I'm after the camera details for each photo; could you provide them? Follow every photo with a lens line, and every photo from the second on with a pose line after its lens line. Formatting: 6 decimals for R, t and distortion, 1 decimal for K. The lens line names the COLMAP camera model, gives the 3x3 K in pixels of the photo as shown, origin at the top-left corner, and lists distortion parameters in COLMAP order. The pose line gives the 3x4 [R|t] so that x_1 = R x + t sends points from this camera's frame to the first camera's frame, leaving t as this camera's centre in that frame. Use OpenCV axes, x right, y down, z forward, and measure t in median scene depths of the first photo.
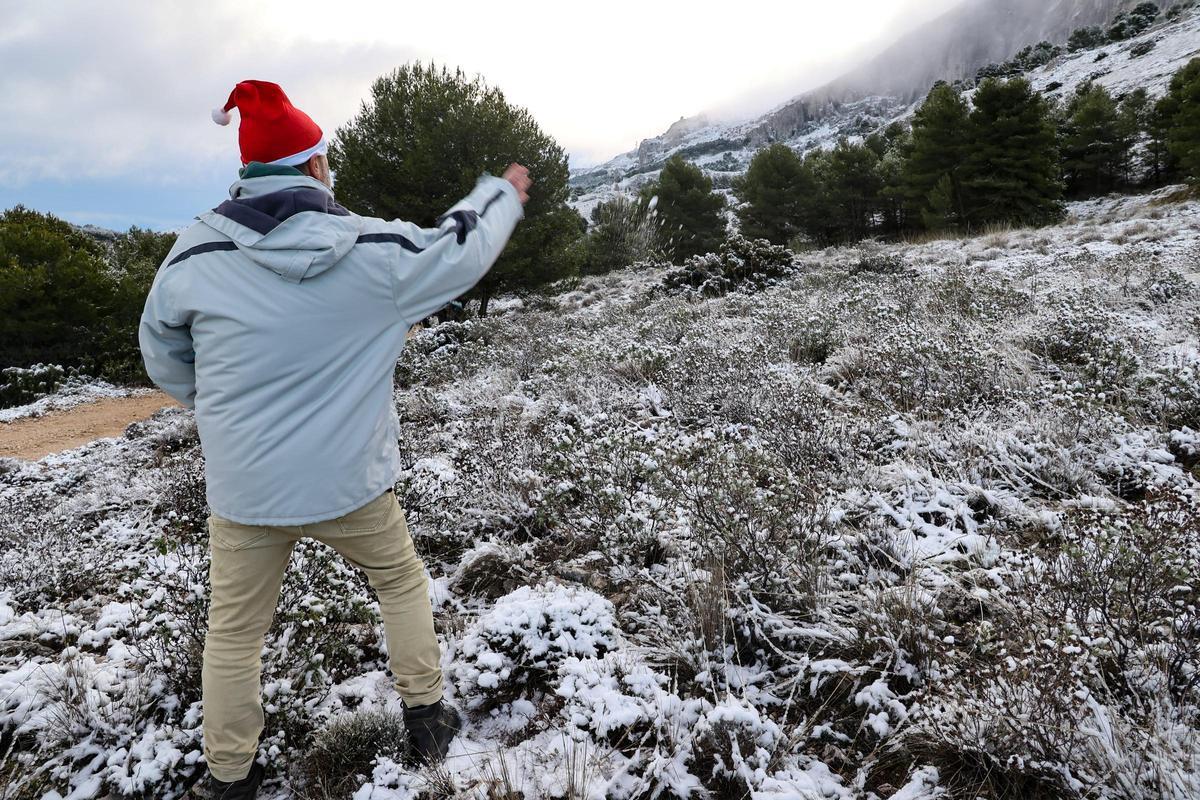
lens RADIAL K [[822.6, 0, 600.0], [0, 822.6, 400.0], [0, 0, 1]] dist [-0.001668, 0.002520]
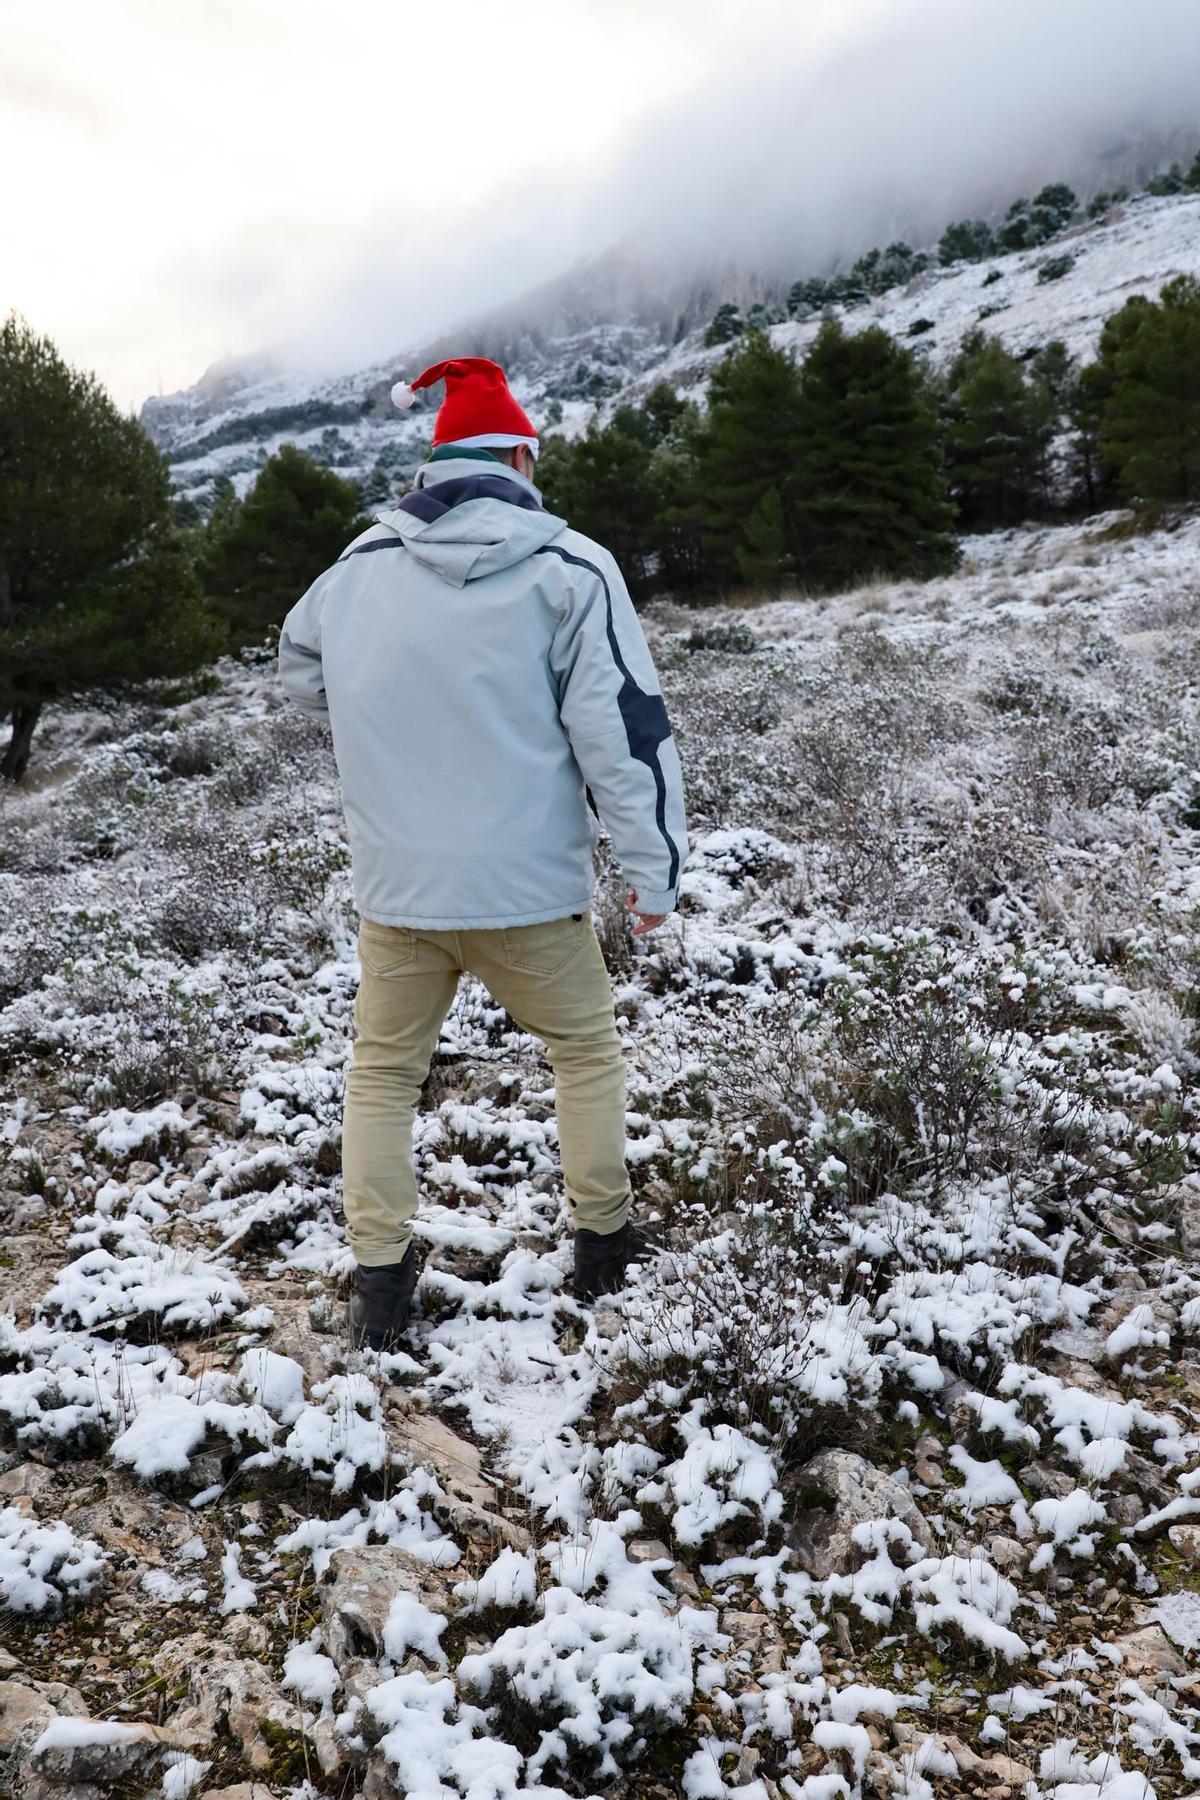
lens RADIAL K [[1686.6, 0, 600.8], [0, 1686.6, 939.7], [0, 0, 1]] dist [-0.006720, 0.006086]
pose [[0.954047, -0.066055, 0.292285, -0.061105], [0.065205, 0.997792, 0.012660, 0.018943], [-0.292476, 0.006980, 0.956248, -0.094618]]
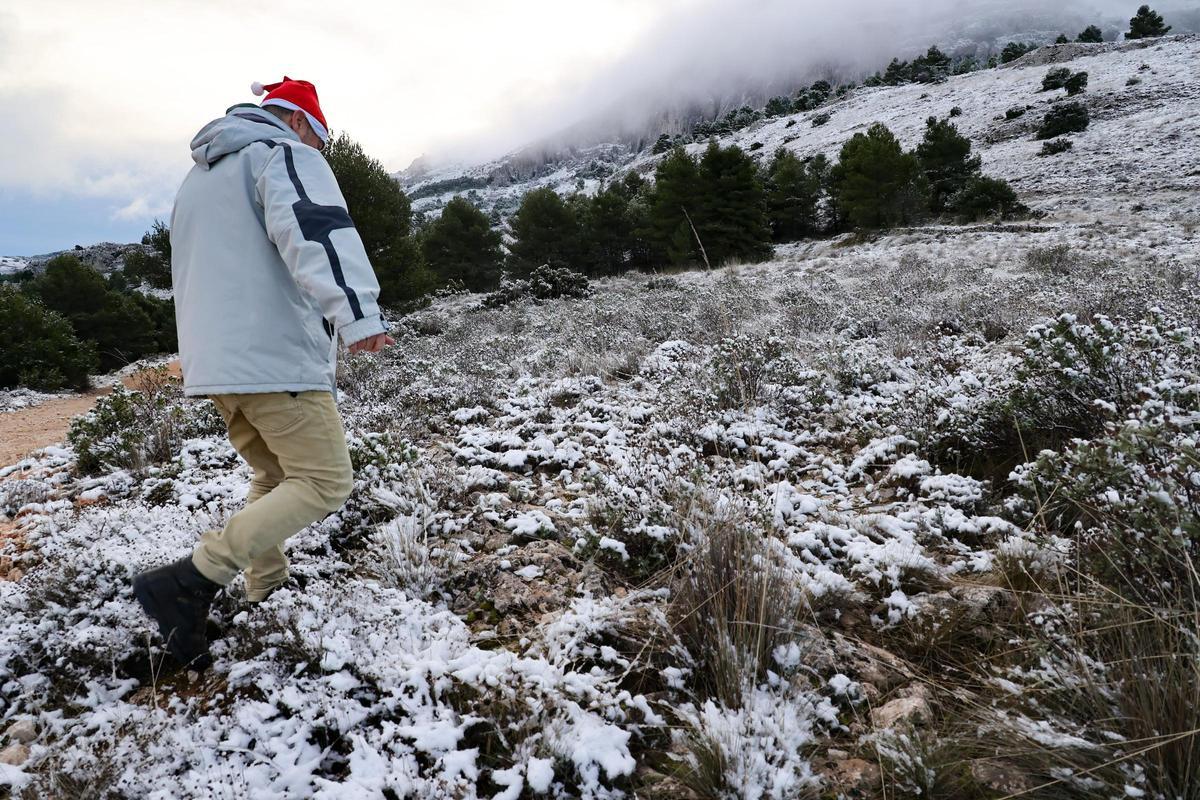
lens RADIAL K [[821.5, 0, 596.7], [0, 821.5, 416.4], [0, 0, 1]] dist [-0.016372, -0.001894]
pose [[0.955416, -0.042849, 0.292137, -0.076006], [0.049502, 0.998655, -0.015416, 0.031014], [-0.291084, 0.029190, 0.956252, -0.124434]]
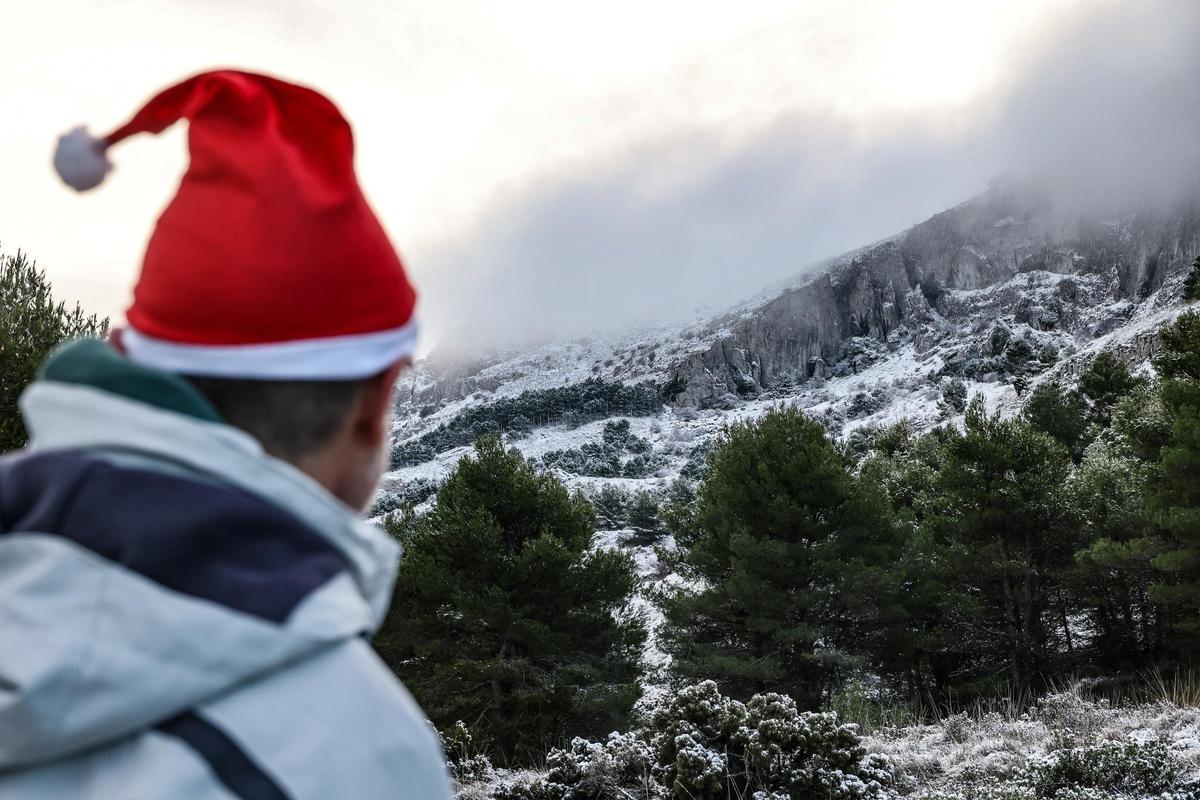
lens RADIAL K [[2675.1, 0, 600.0], [0, 2675.1, 400.0], [0, 0, 1]] dist [-0.090219, -0.412788]
pose [[0.989629, 0.023798, 0.141659, -0.020676], [0.018820, 0.956198, -0.292116, 0.007065], [-0.142406, 0.291753, 0.945834, -0.047971]]
